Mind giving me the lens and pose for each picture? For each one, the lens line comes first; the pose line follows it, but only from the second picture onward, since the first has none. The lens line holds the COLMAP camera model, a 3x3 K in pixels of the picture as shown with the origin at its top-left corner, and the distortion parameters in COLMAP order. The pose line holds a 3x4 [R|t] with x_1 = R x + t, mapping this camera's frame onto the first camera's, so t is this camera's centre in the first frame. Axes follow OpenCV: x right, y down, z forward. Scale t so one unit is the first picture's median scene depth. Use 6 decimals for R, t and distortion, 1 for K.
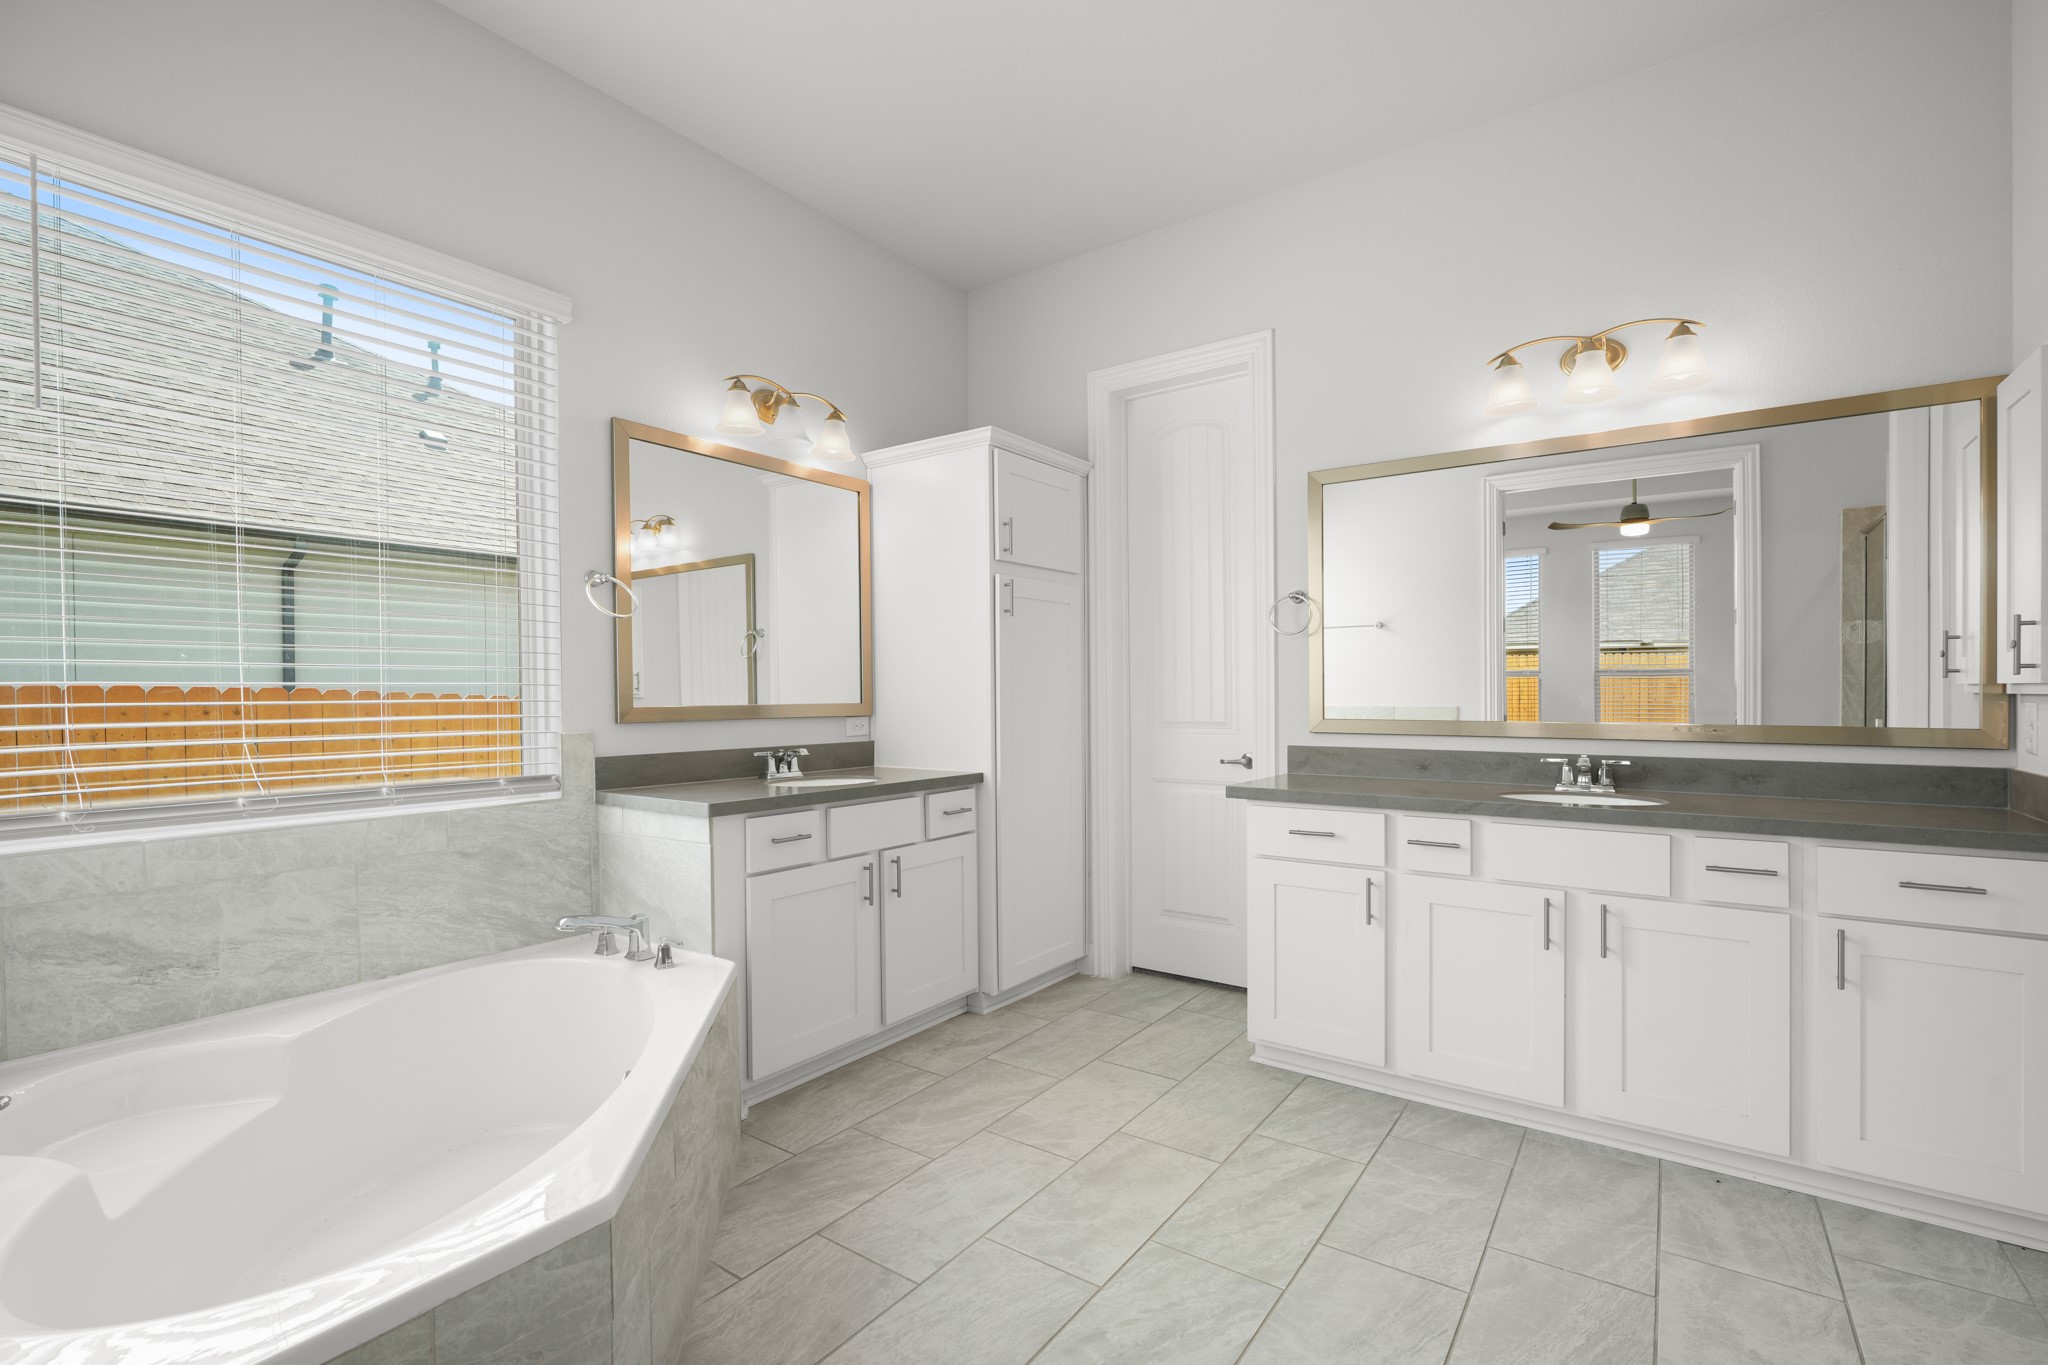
lens RADIAL K [[937.9, 0, 1039.8], [0, 937.9, 693.5], [0, 0, 1]] dist [0.018123, 0.000234]
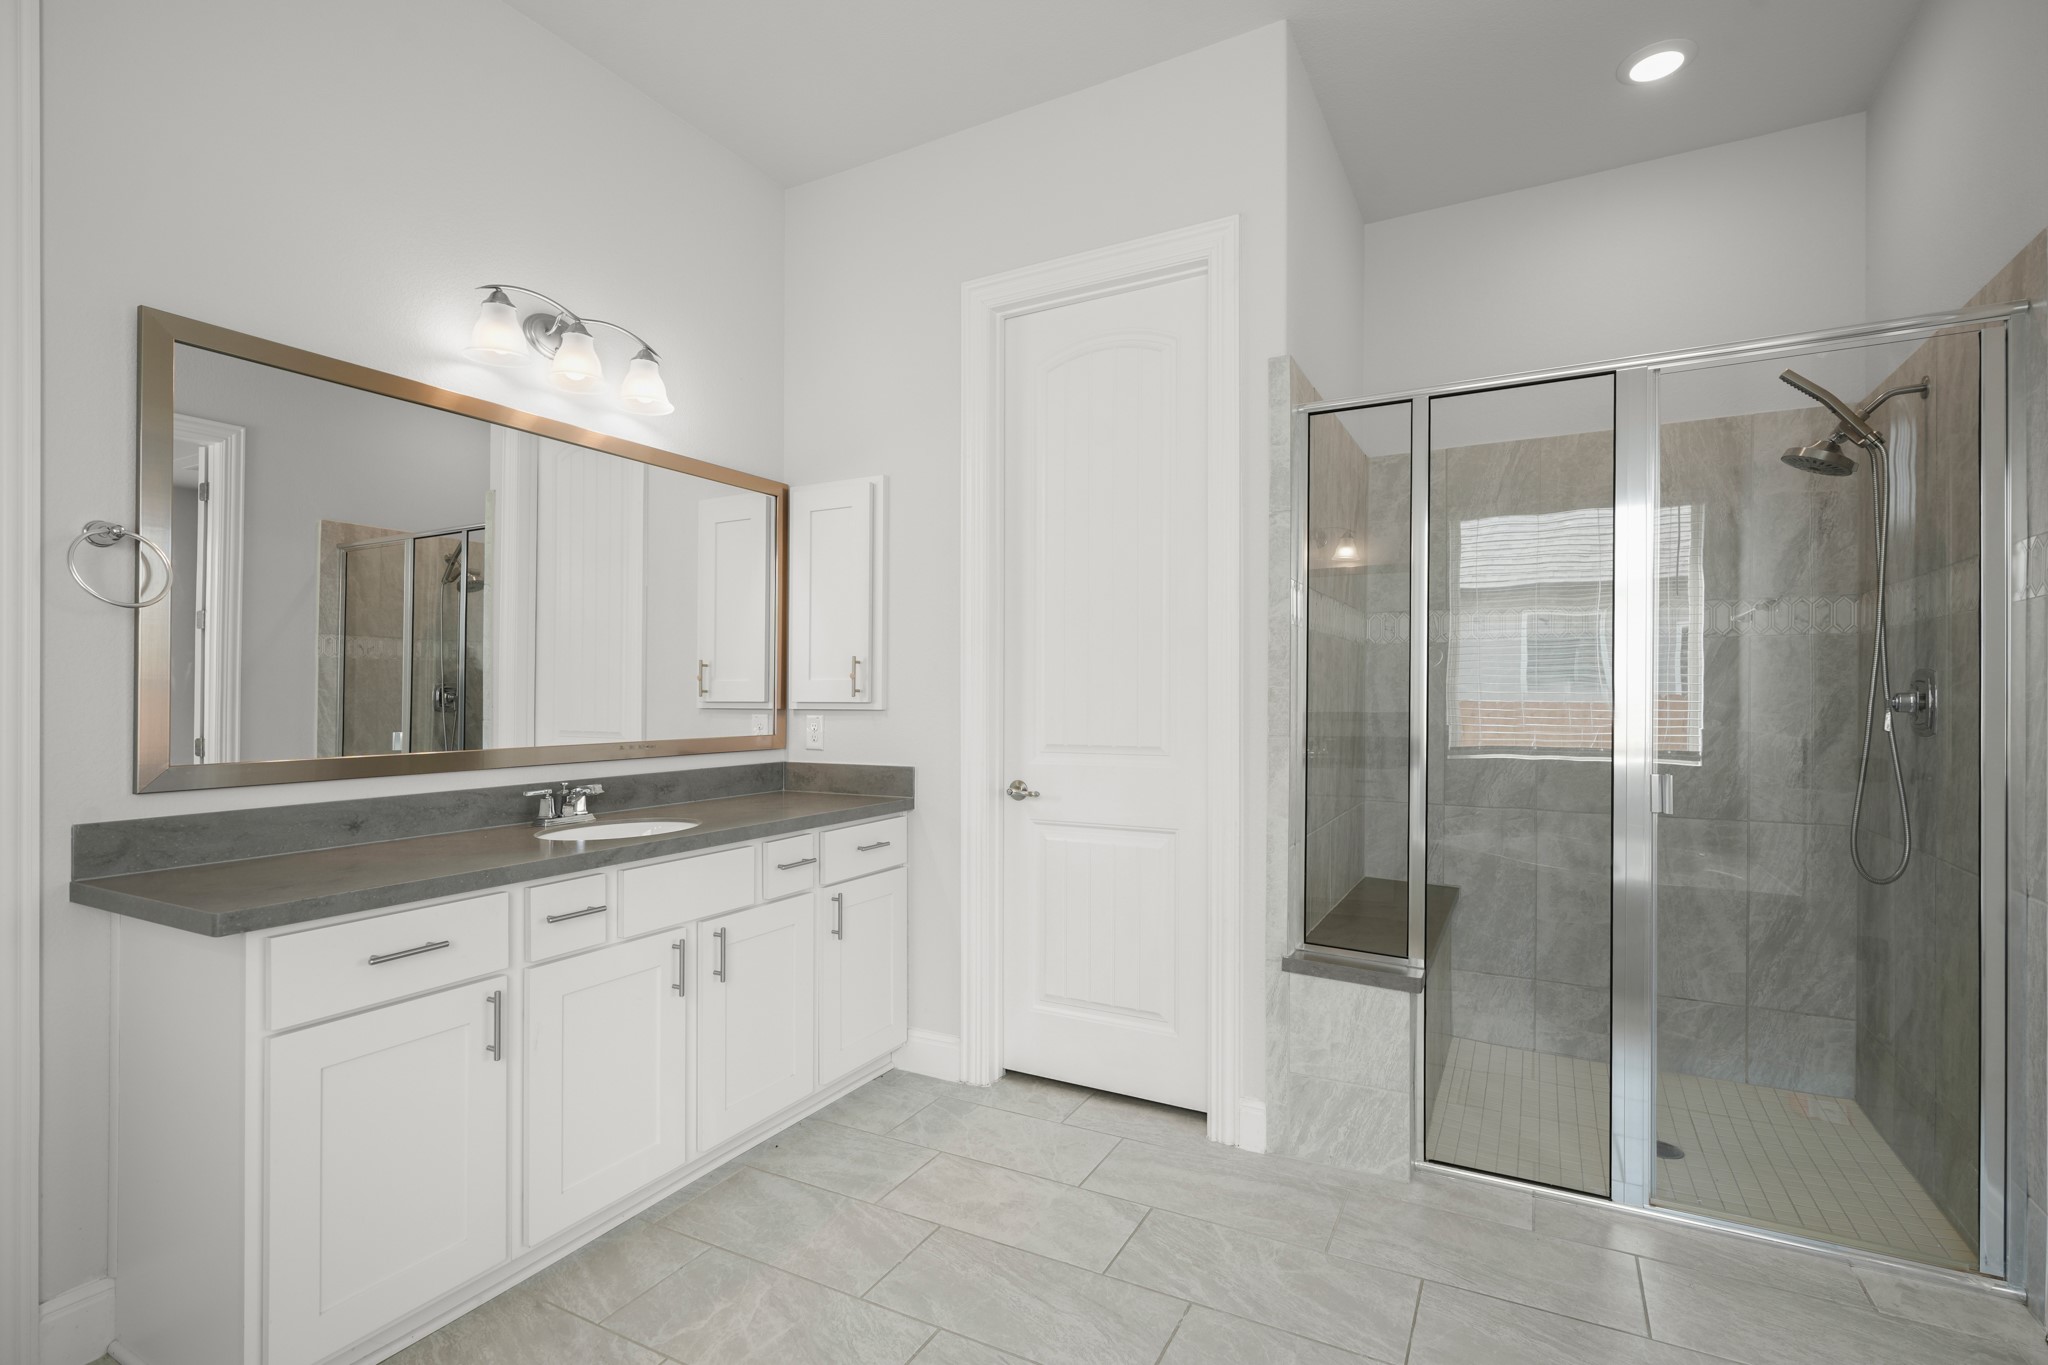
lens RADIAL K [[953.2, 0, 1021.3], [0, 953.2, 685.3], [0, 0, 1]] dist [-0.000784, -0.000087]
pose [[-0.099482, 0.012840, 0.994956, -0.423152], [0.005198, 0.999910, -0.012384, -0.015362], [-0.995026, 0.003940, -0.099540, 0.787265]]
